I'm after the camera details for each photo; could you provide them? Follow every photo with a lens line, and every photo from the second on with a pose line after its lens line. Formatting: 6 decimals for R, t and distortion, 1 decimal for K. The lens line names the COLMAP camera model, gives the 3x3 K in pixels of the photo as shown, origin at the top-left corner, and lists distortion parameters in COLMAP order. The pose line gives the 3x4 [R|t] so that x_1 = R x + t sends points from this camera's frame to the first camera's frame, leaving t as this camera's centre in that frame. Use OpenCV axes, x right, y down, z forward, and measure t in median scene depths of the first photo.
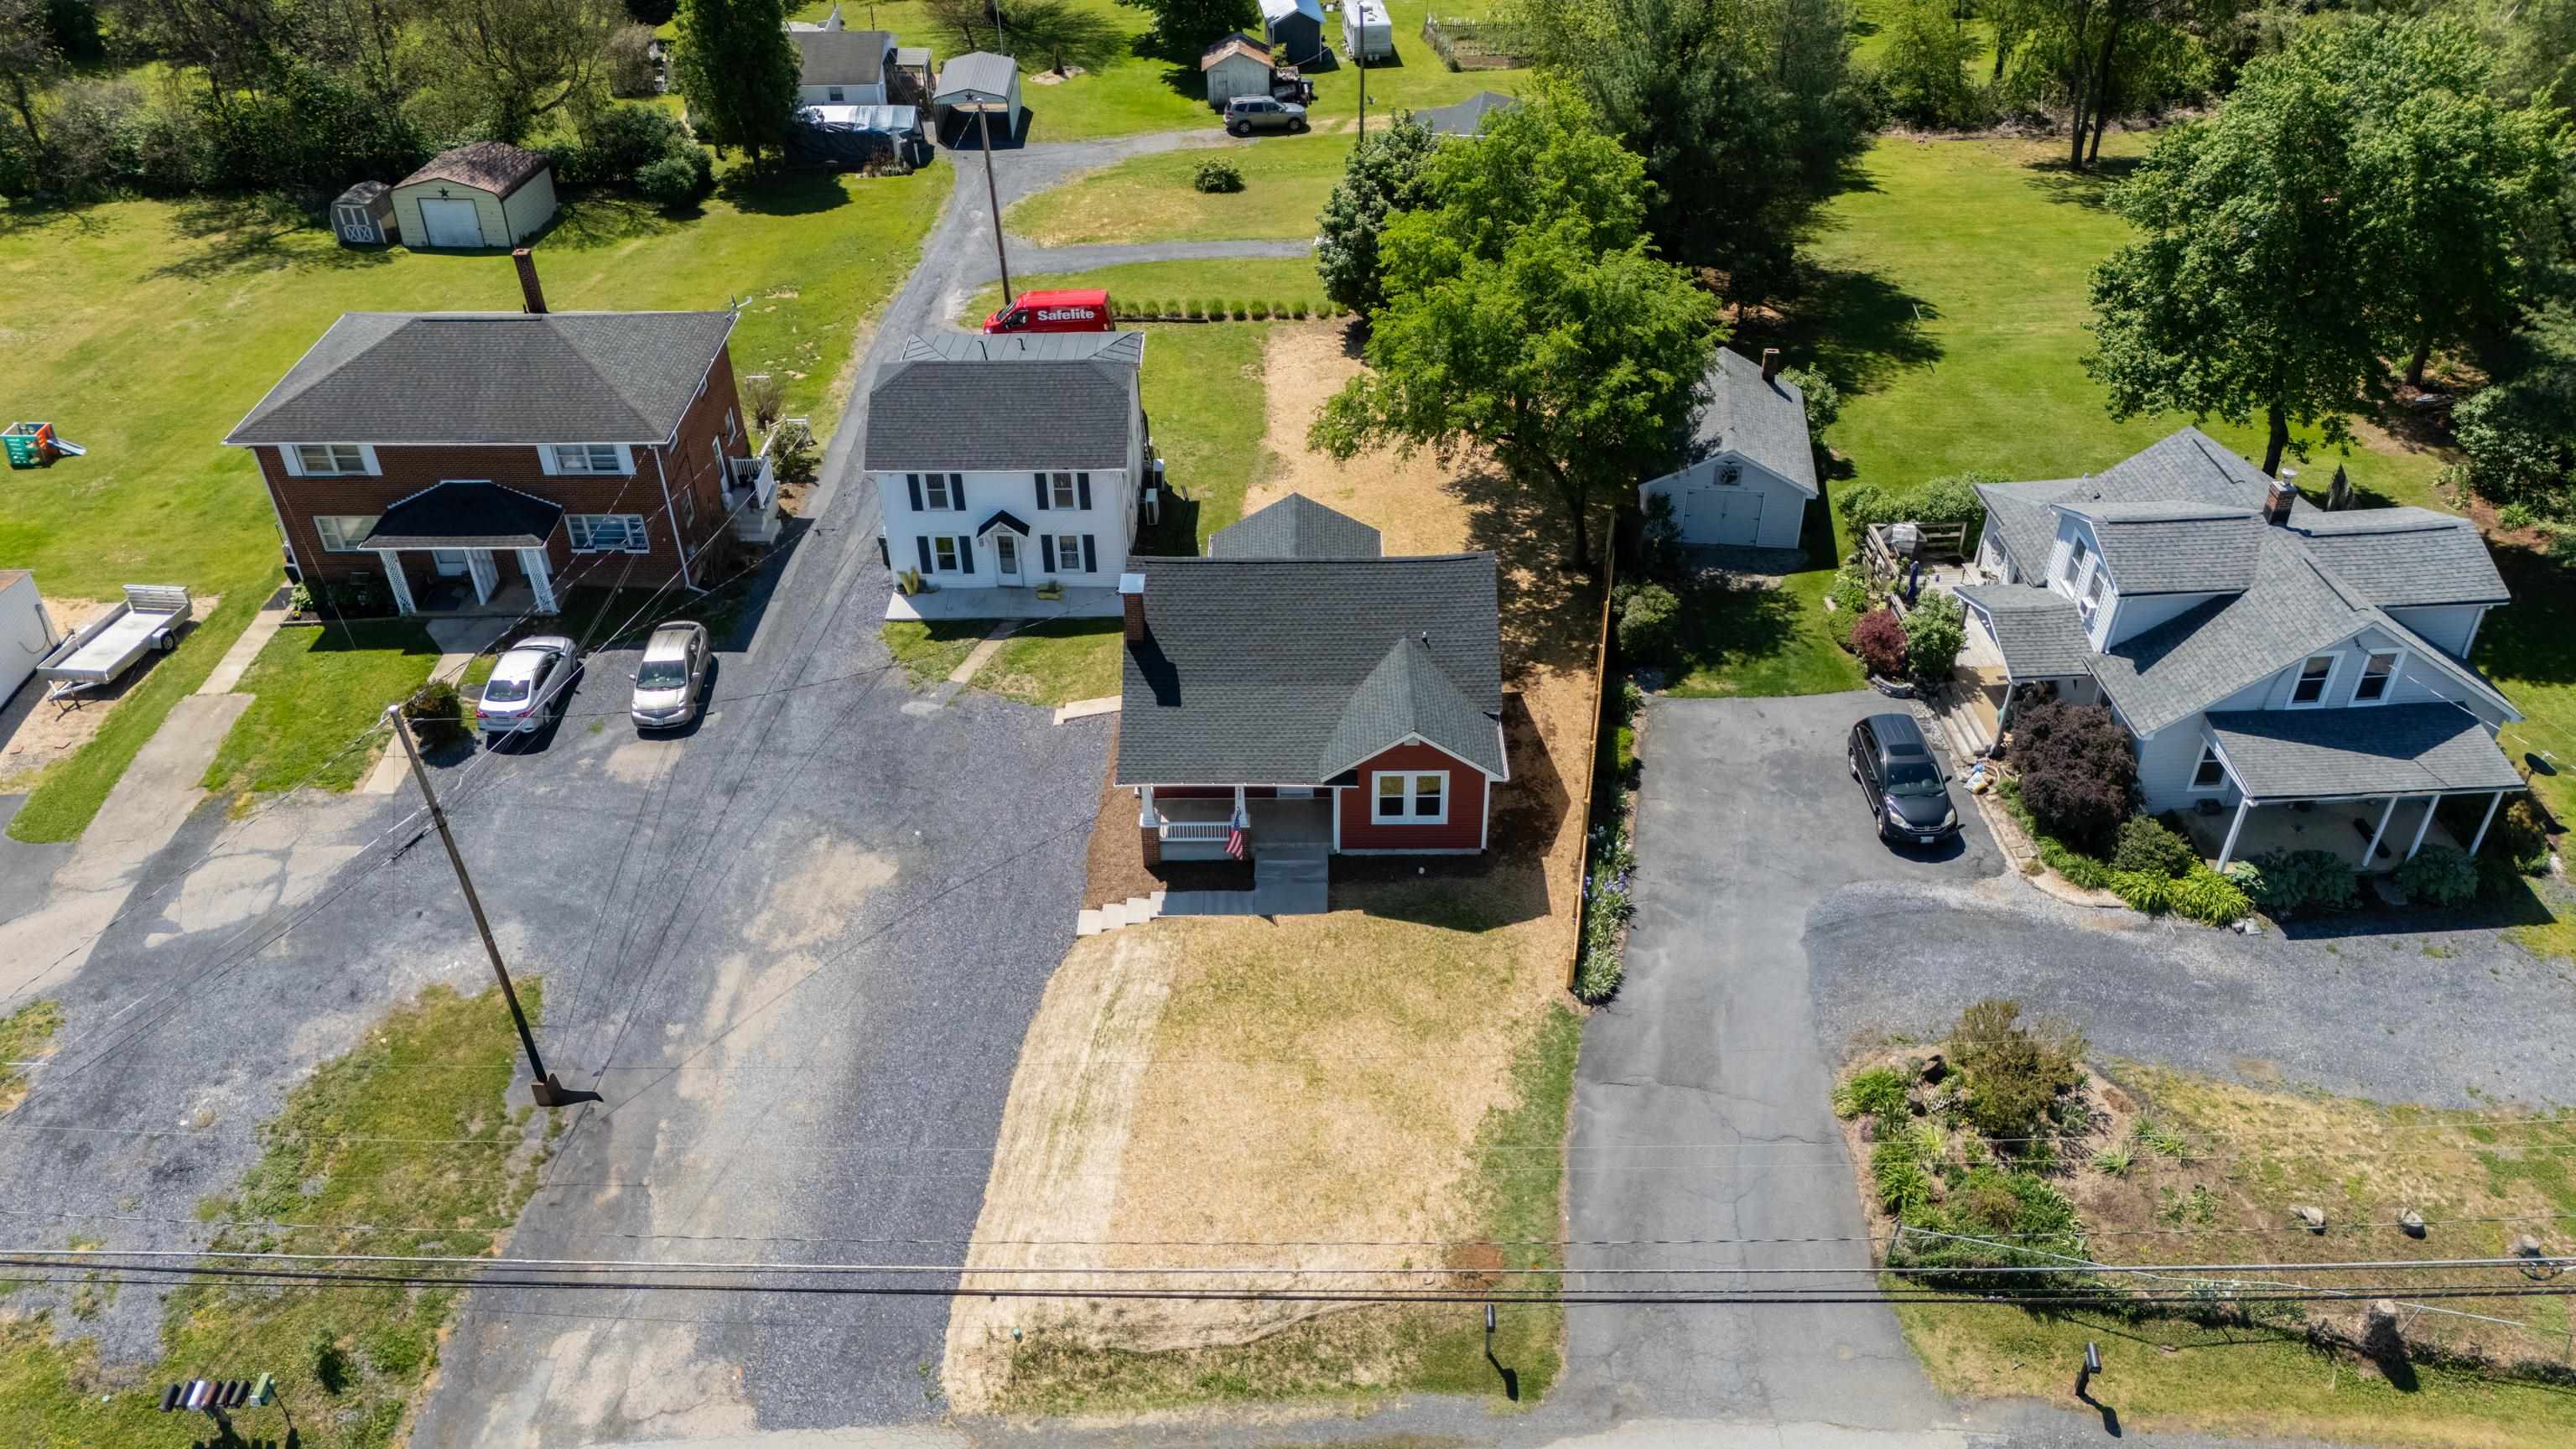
lens RADIAL K [[1898.0, 0, 1288.0], [0, 1898.0, 724.5], [0, 0, 1]] dist [0.068751, -0.065603]
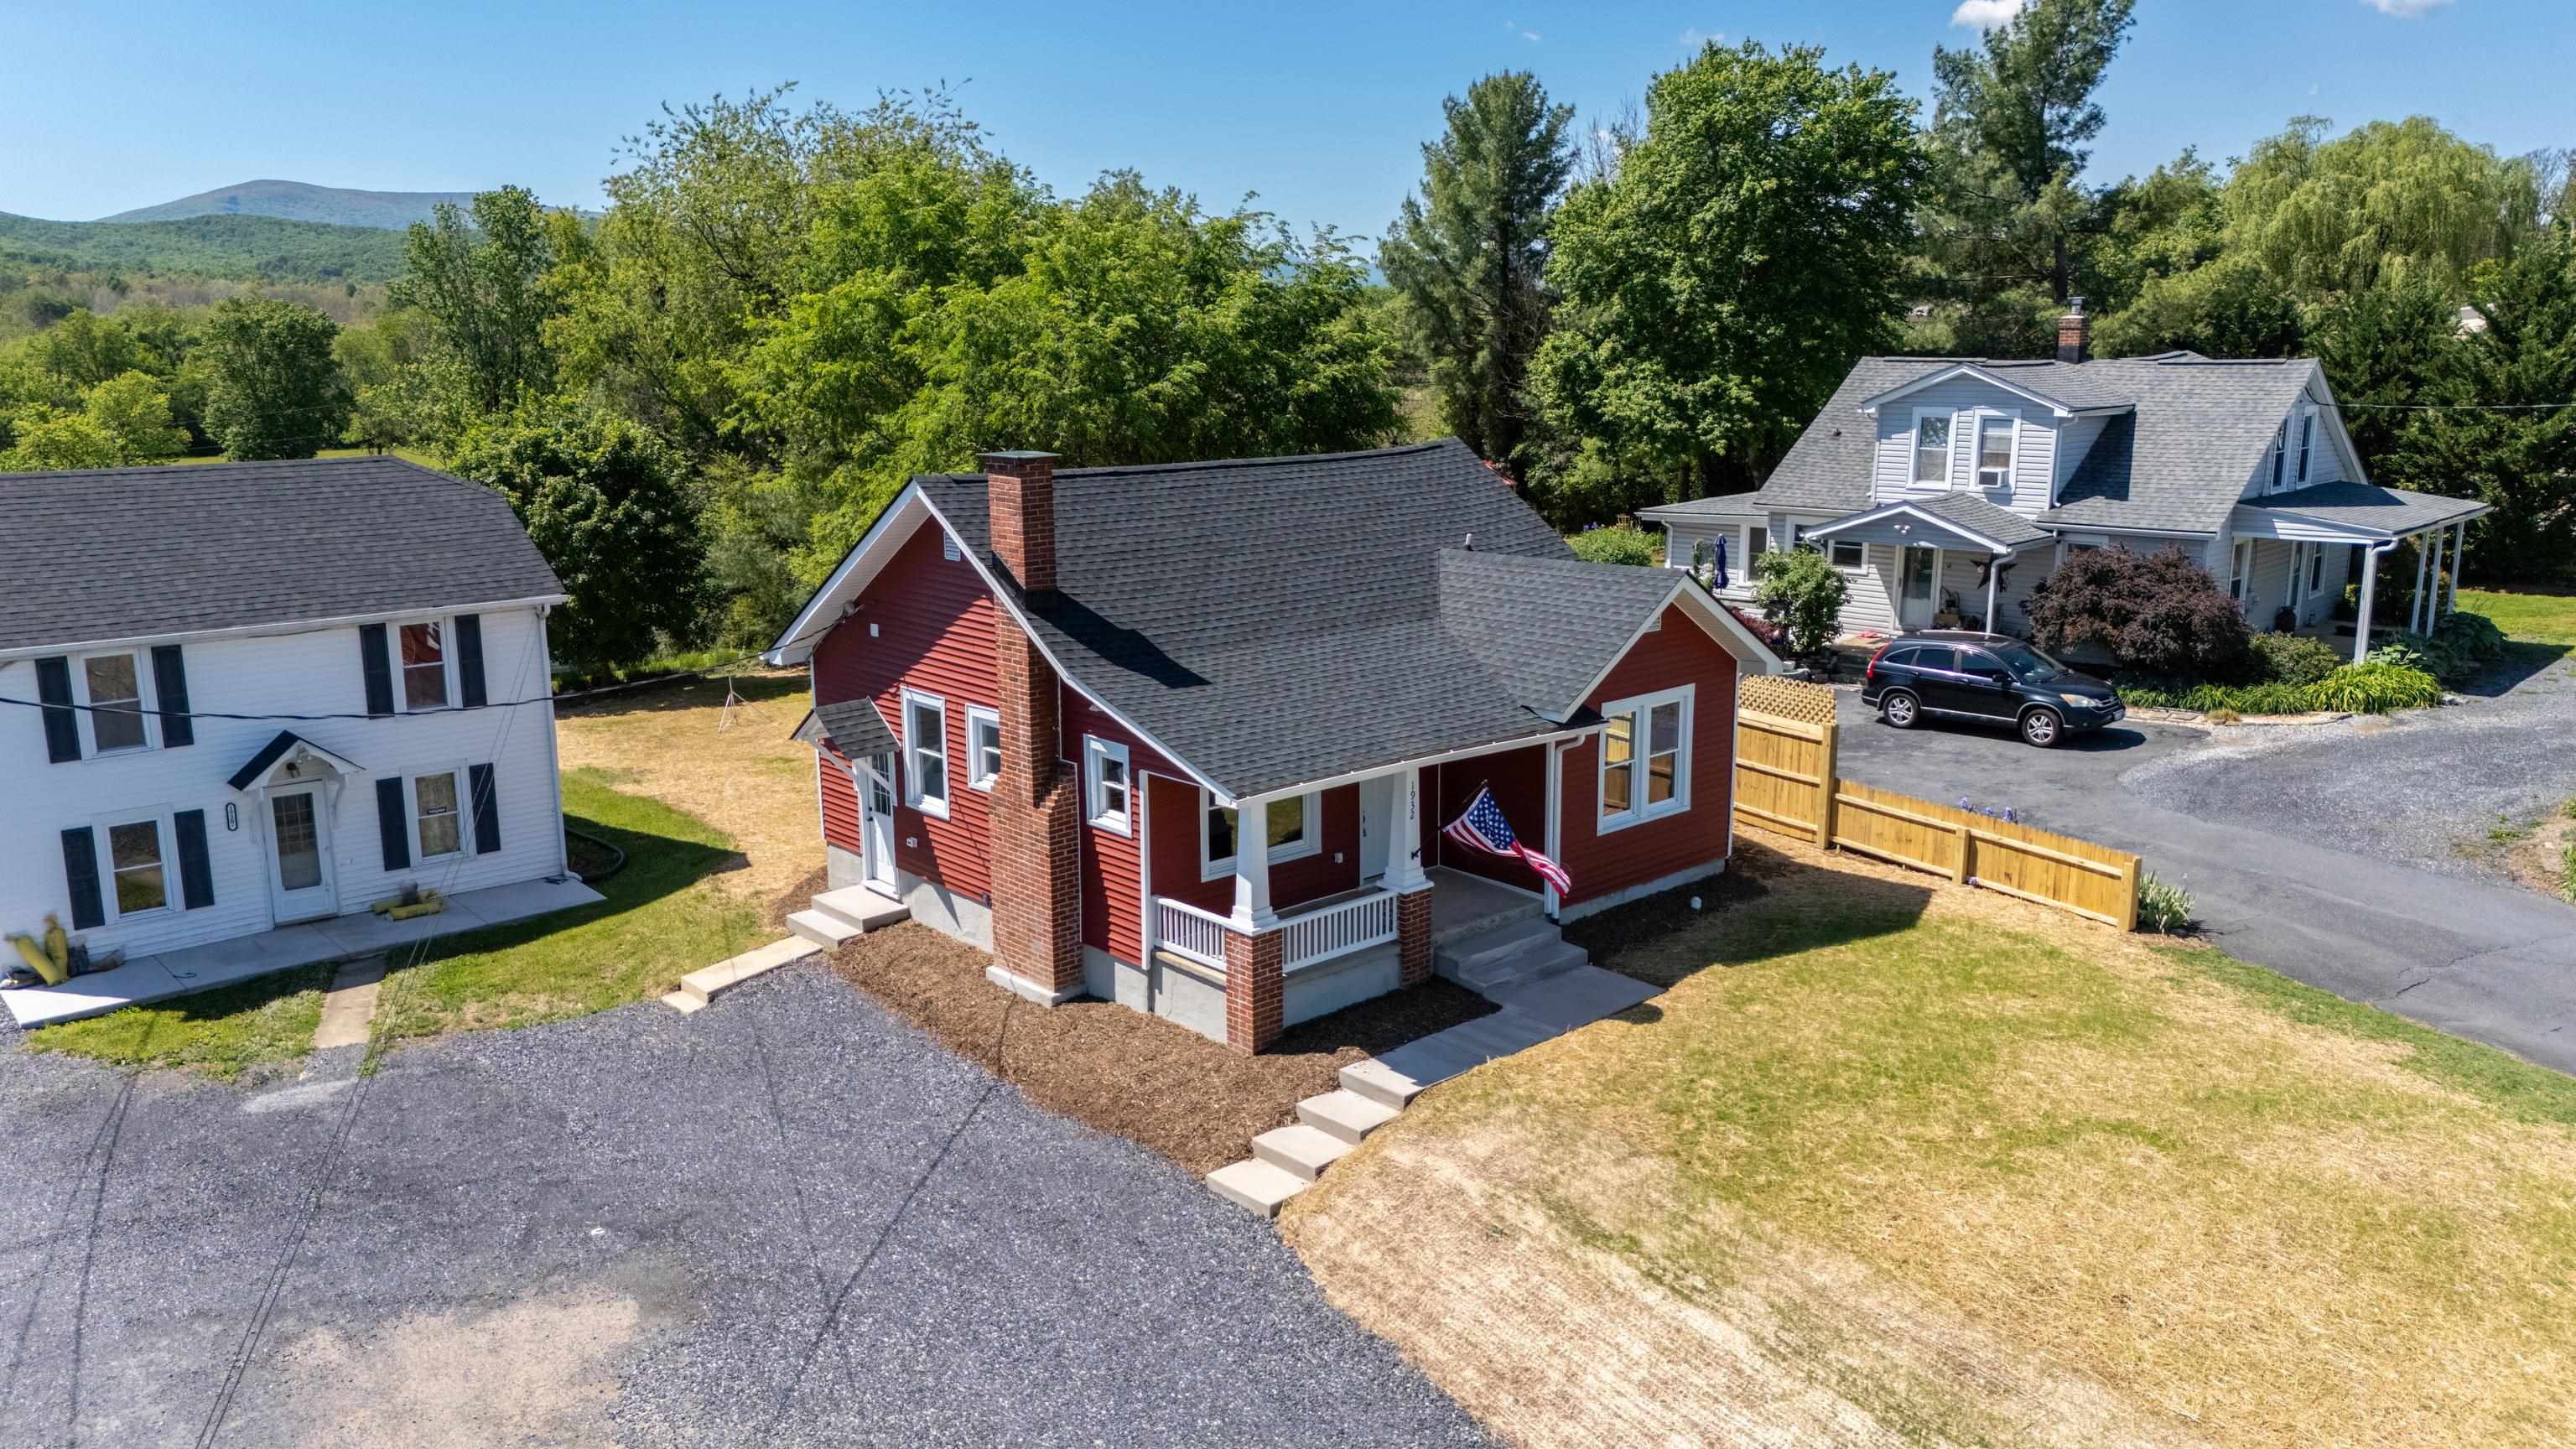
lens RADIAL K [[1888.6, 0, 1282.1], [0, 1888.6, 731.4], [0, 0, 1]] dist [0.087240, -0.086731]
pose [[0.738886, -0.134674, 0.660235, -0.343688], [0.397929, 0.877930, -0.266253, 0.128465], [-0.543783, 0.459458, 0.702281, 0.682786]]
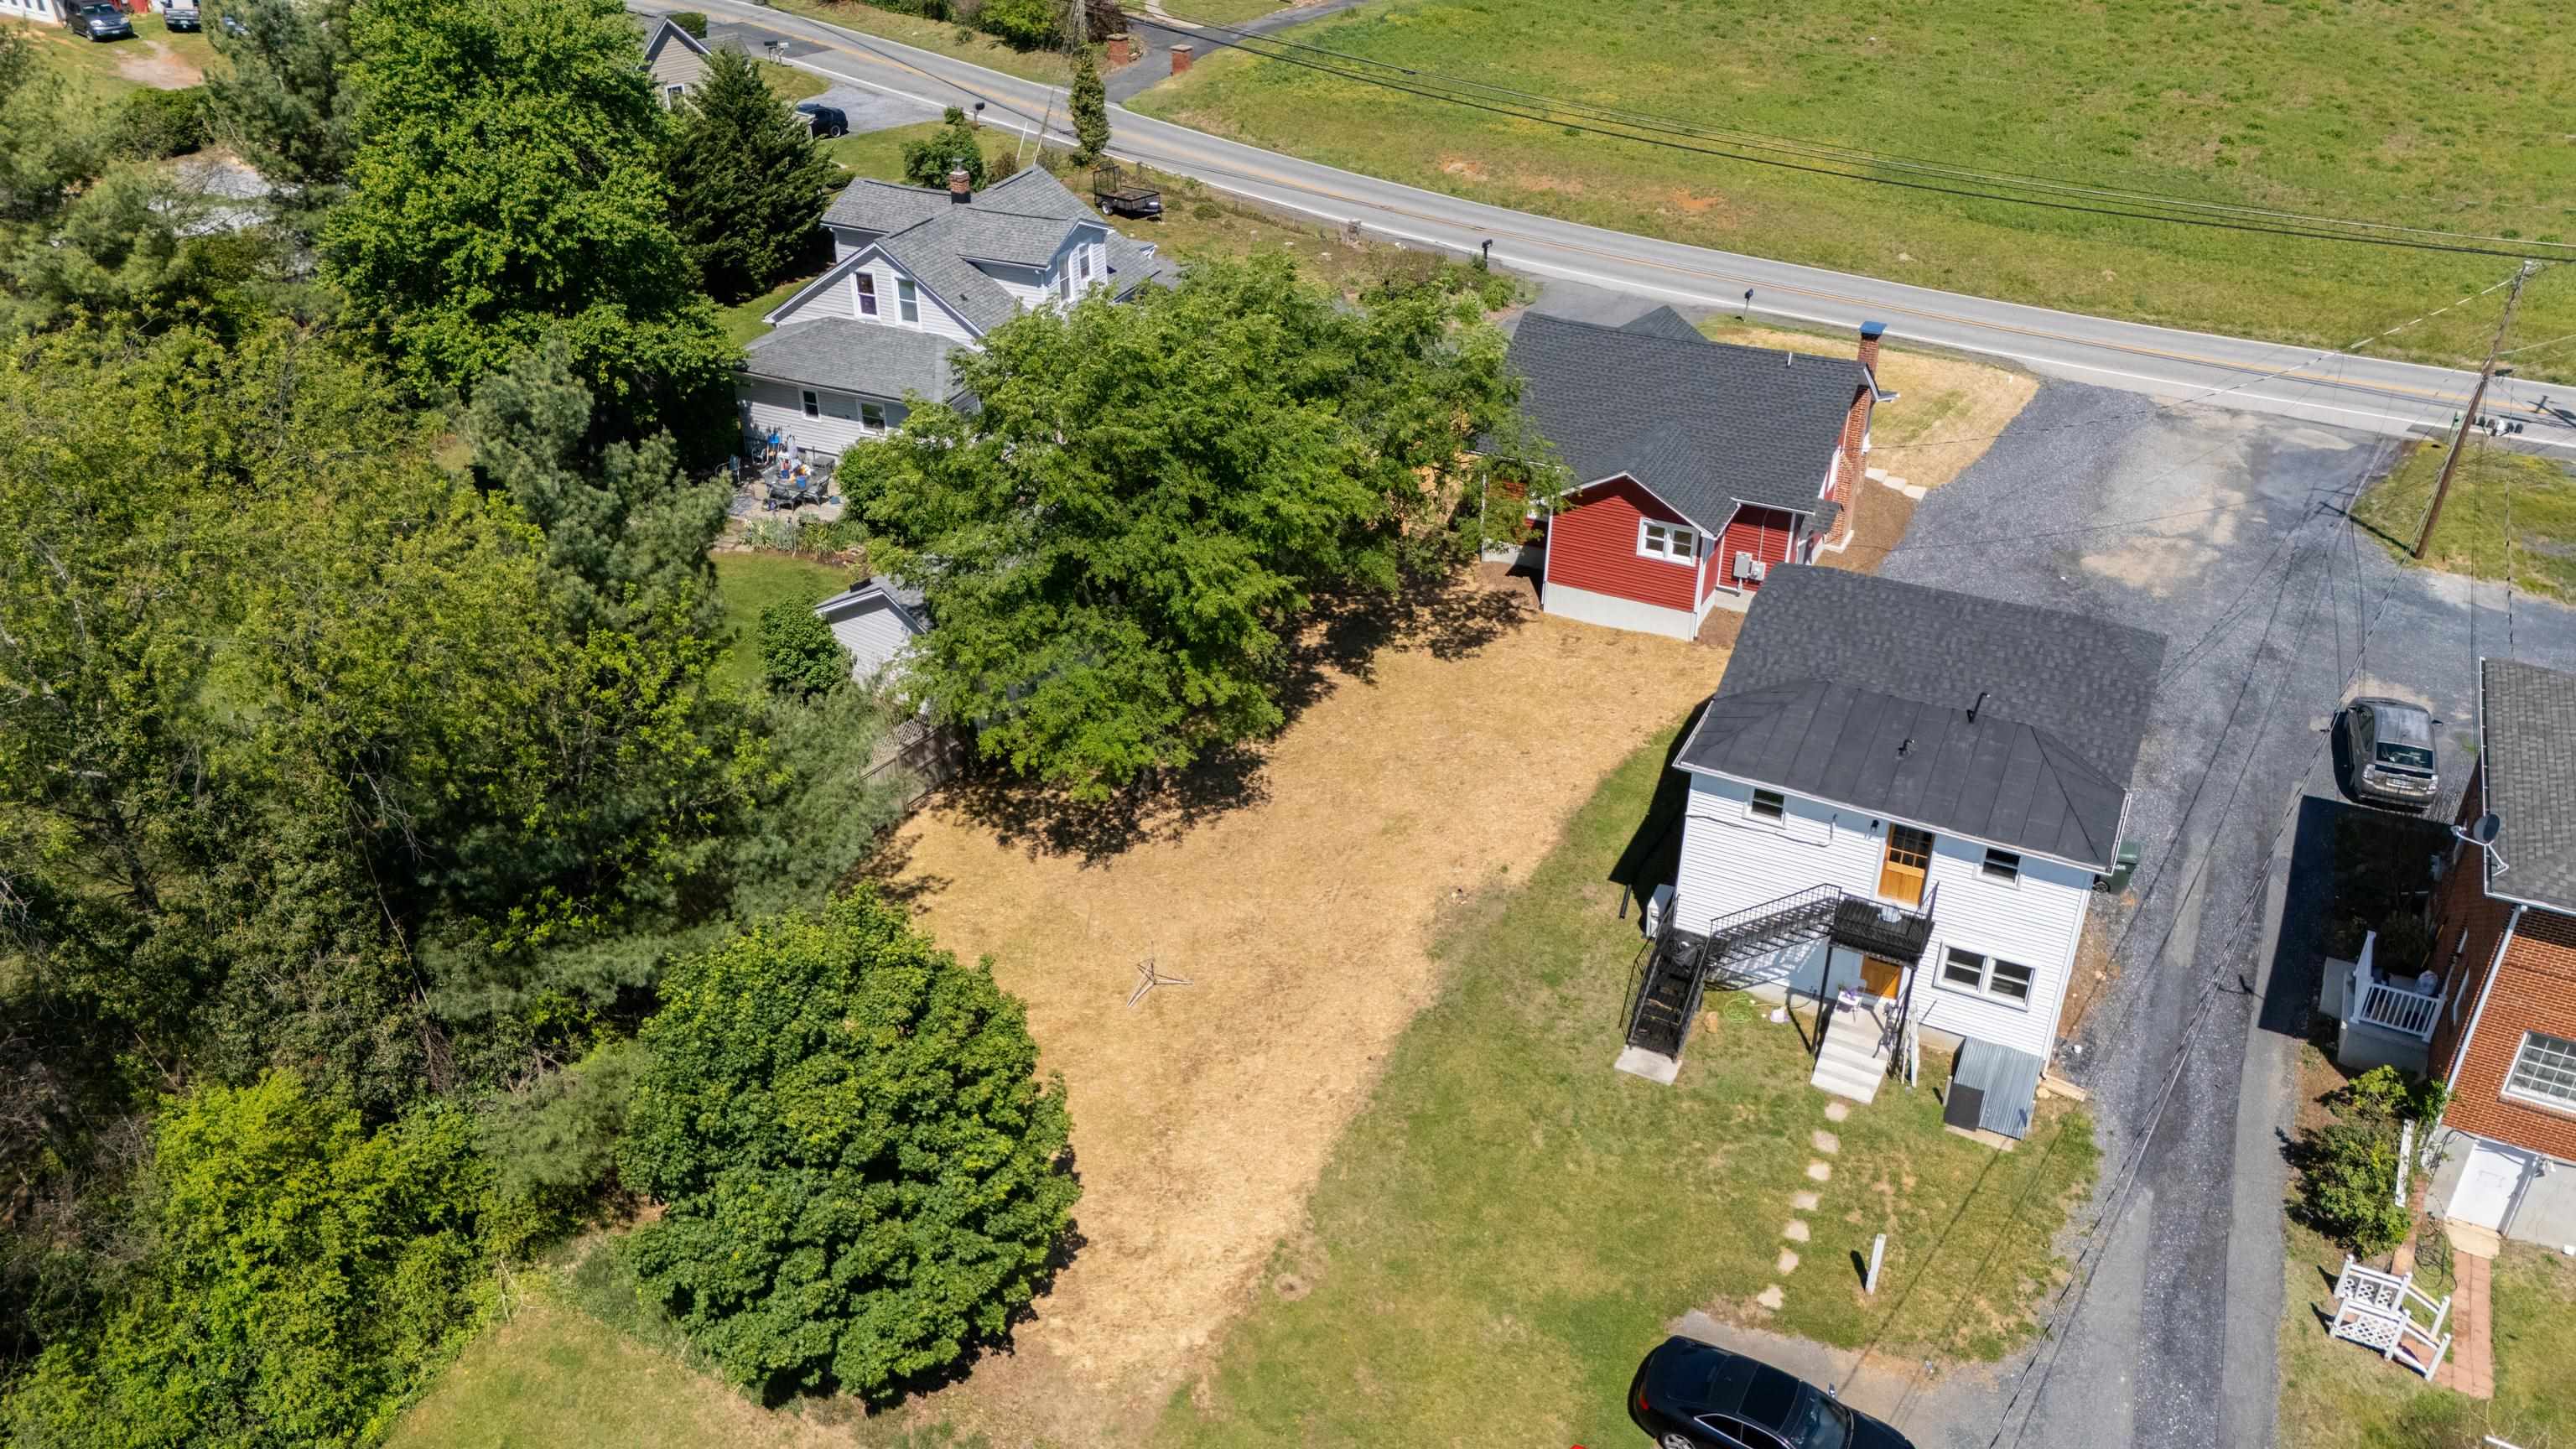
lens RADIAL K [[1898.0, 0, 1288.0], [0, 1898.0, 724.5], [0, 0, 1]] dist [0.068751, -0.065603]
pose [[-0.889678, -0.219647, 0.400284, -0.273656], [0.283523, 0.421418, 0.861407, -1.018773], [-0.357892, 0.879865, -0.312651, 1.666210]]
